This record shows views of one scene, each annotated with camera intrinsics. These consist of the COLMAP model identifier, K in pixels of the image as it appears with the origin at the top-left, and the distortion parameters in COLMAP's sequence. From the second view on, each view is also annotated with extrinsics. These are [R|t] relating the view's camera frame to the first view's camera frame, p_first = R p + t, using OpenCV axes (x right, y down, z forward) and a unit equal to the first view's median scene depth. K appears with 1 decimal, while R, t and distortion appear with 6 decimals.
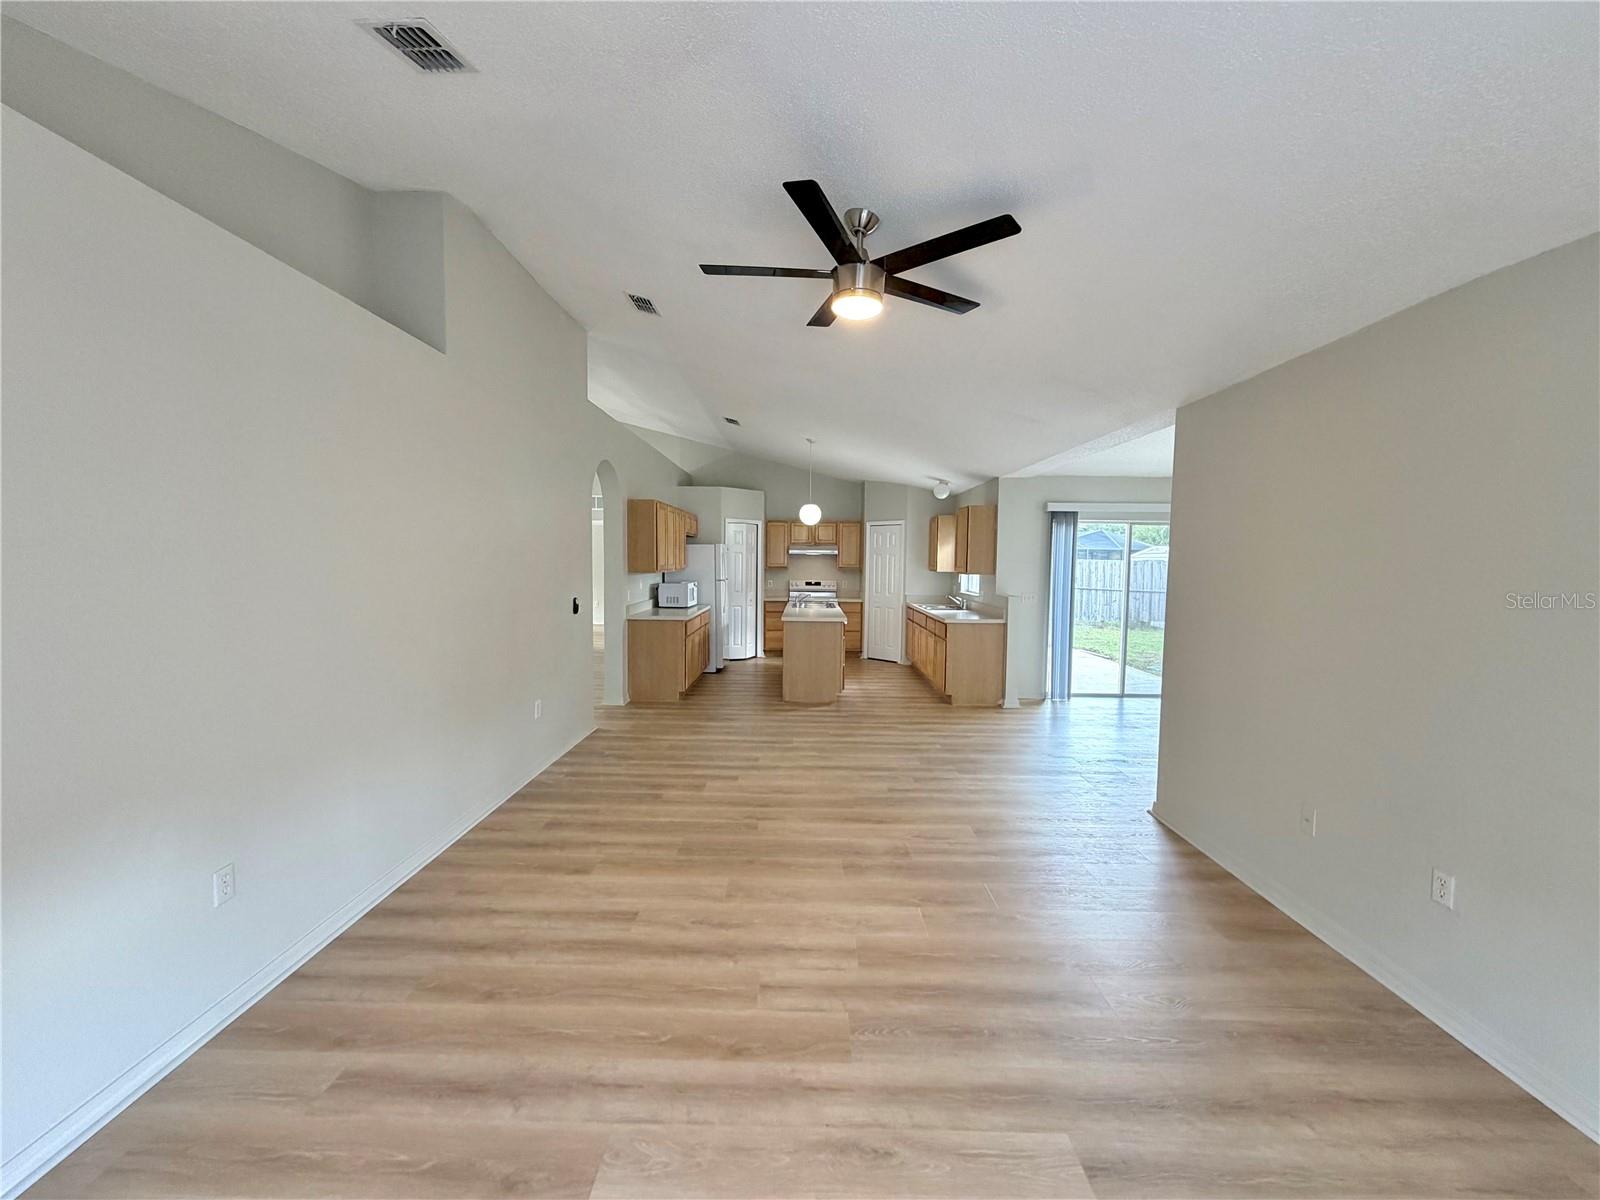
lens RADIAL K [[638.7, 0, 795.6], [0, 638.7, 601.9], [0, 0, 1]] dist [-0.000506, -0.000116]
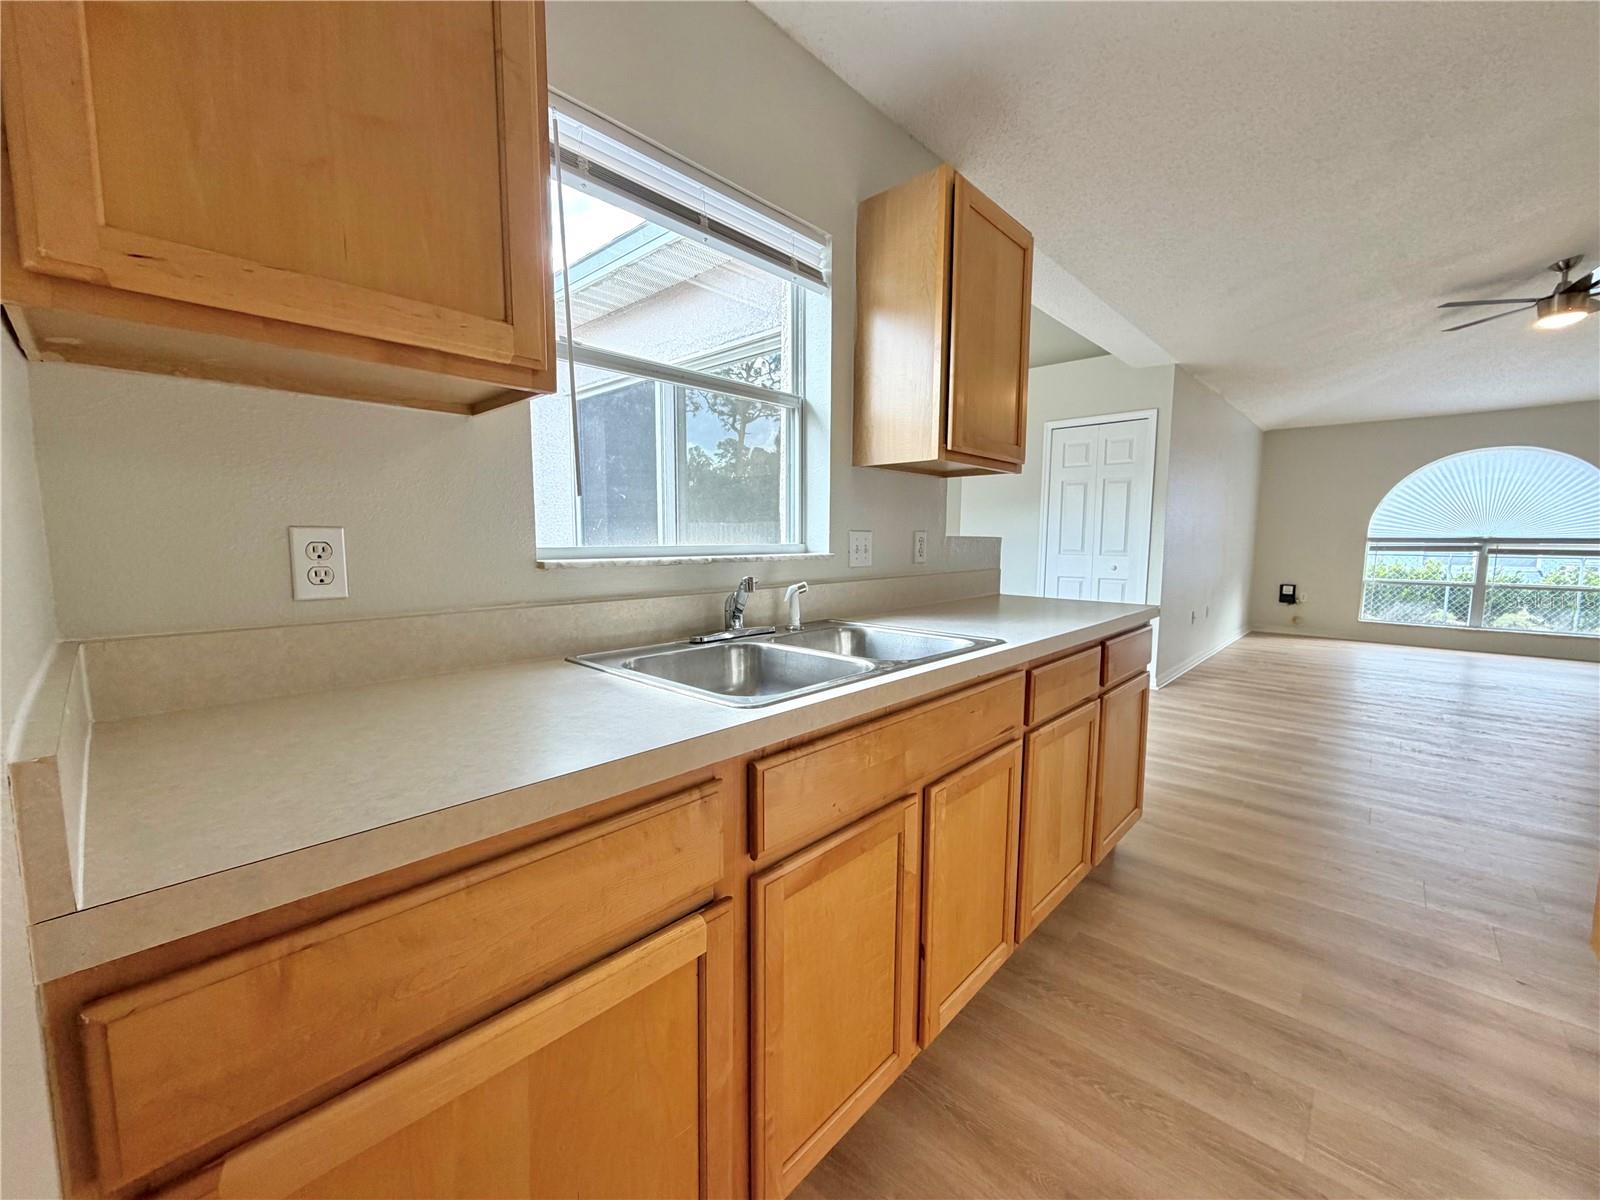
lens RADIAL K [[638.7, 0, 795.6], [0, 638.7, 601.9], [0, 0, 1]] dist [-0.000506, -0.000116]
pose [[-0.737865, -0.083444, 0.669771, 0.176907], [0.033353, 0.986608, 0.159661, -0.043204], [-0.674124, 0.140147, -0.725200, 1.637992]]
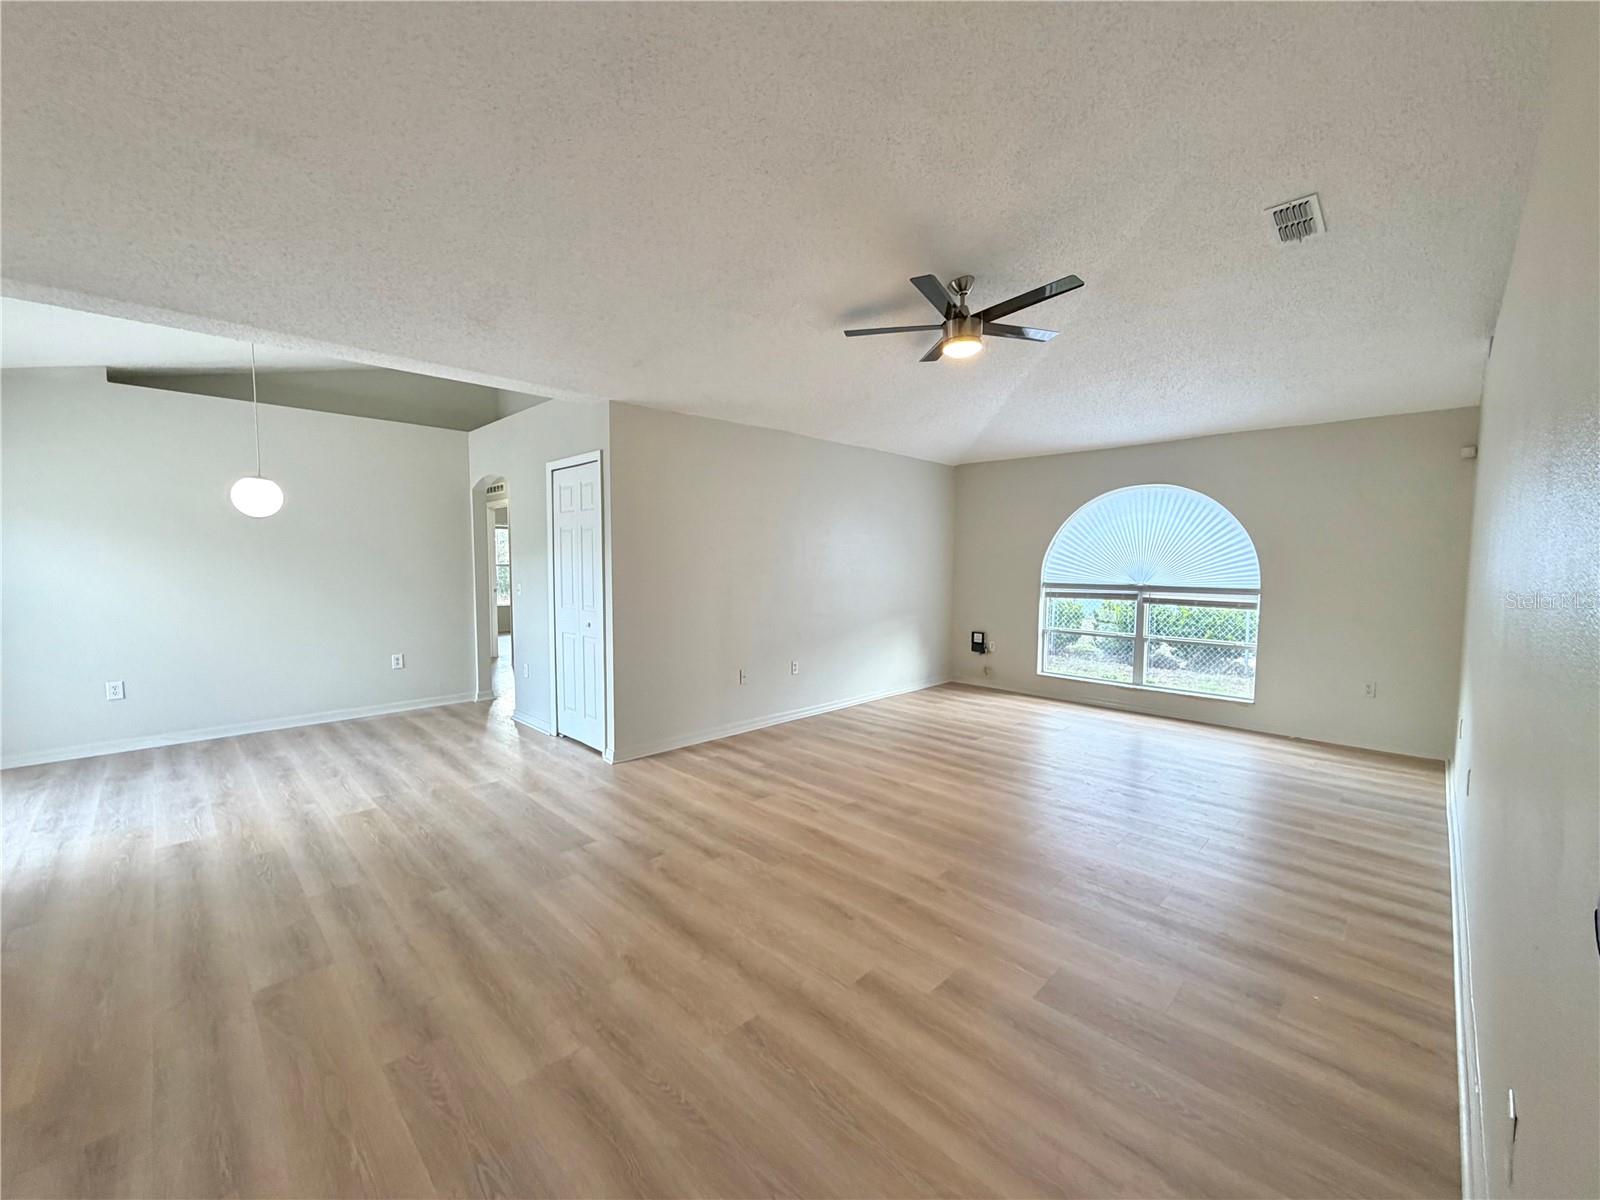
lens RADIAL K [[638.7, 0, 795.6], [0, 638.7, 601.9], [0, 0, 1]] dist [-0.000506, -0.000116]
pose [[-0.714454, -0.063690, 0.696777, -0.292571], [0.032711, 0.991719, 0.124190, -0.051978], [-0.698917, 0.111520, -0.706455, 1.059641]]
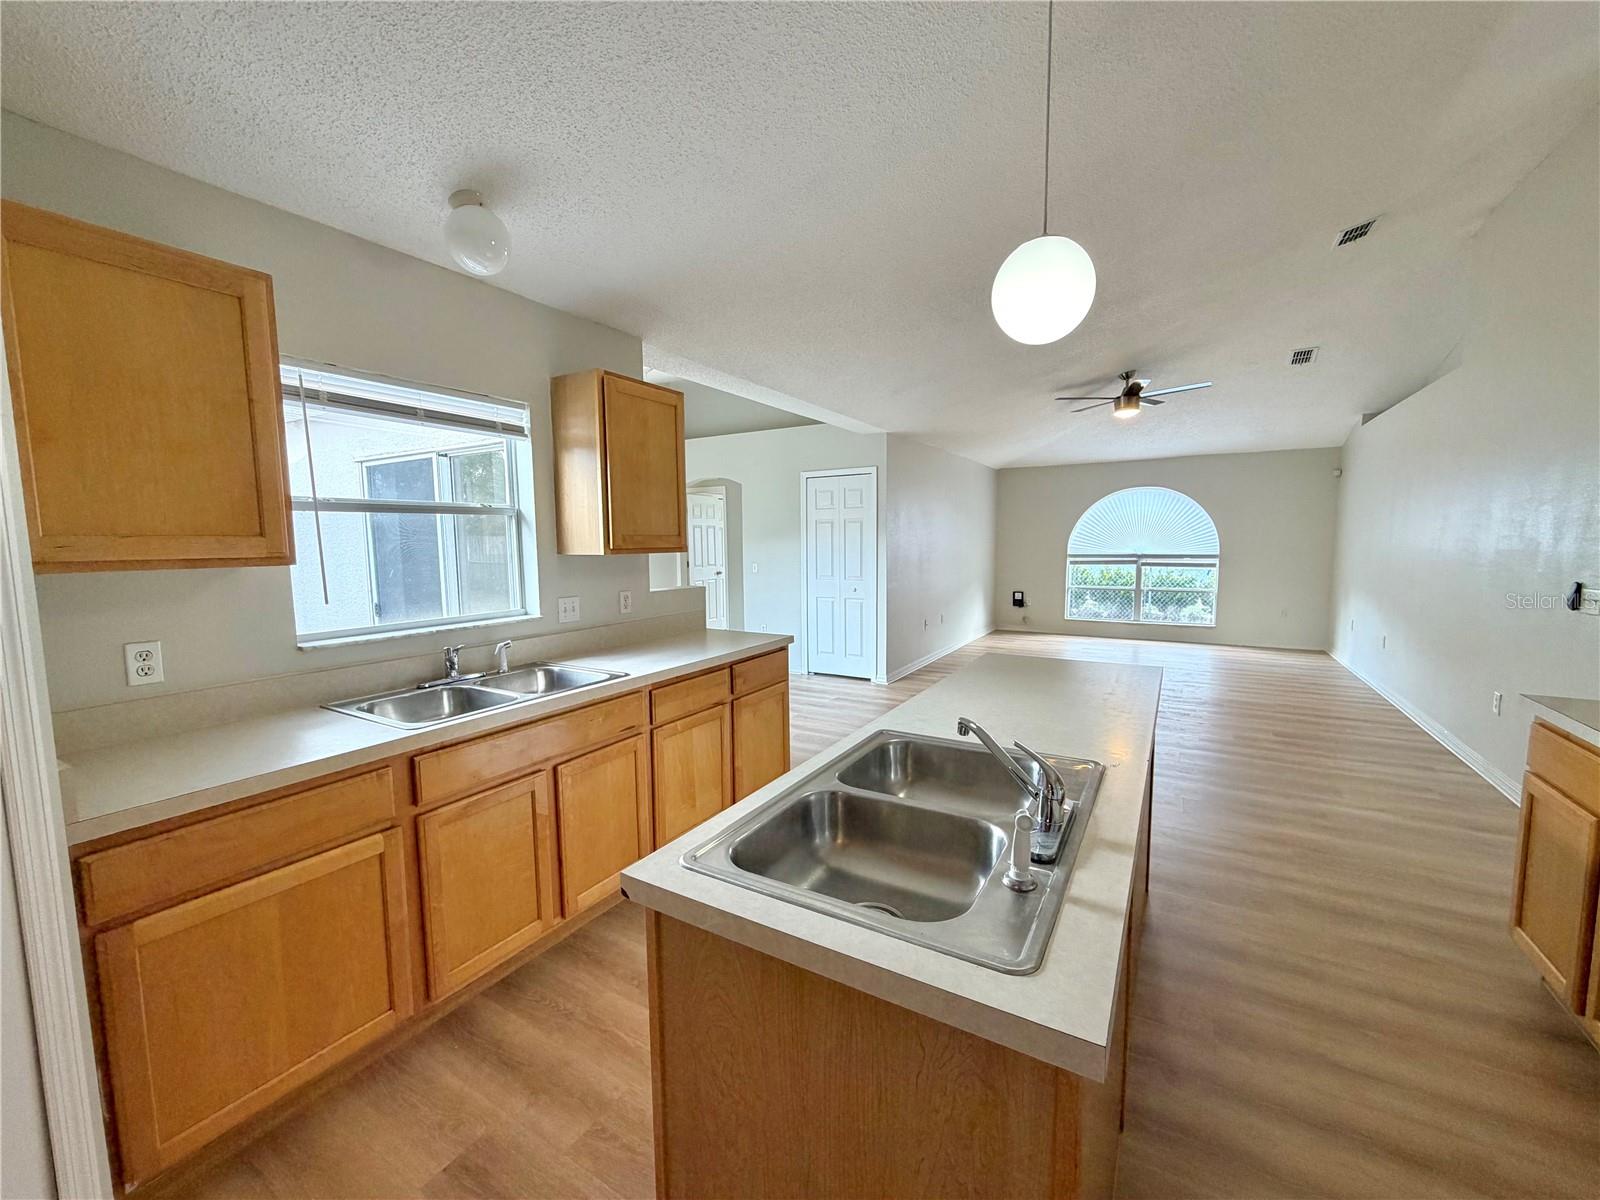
lens RADIAL K [[638.7, 0, 795.6], [0, 638.7, 601.9], [0, 0, 1]] dist [-0.000506, -0.000116]
pose [[-0.864142, -0.050847, 0.500672, -0.025474], [0.035343, 0.986294, 0.161167, -0.097304], [-0.502005, 0.156966, -0.850501, 1.695608]]
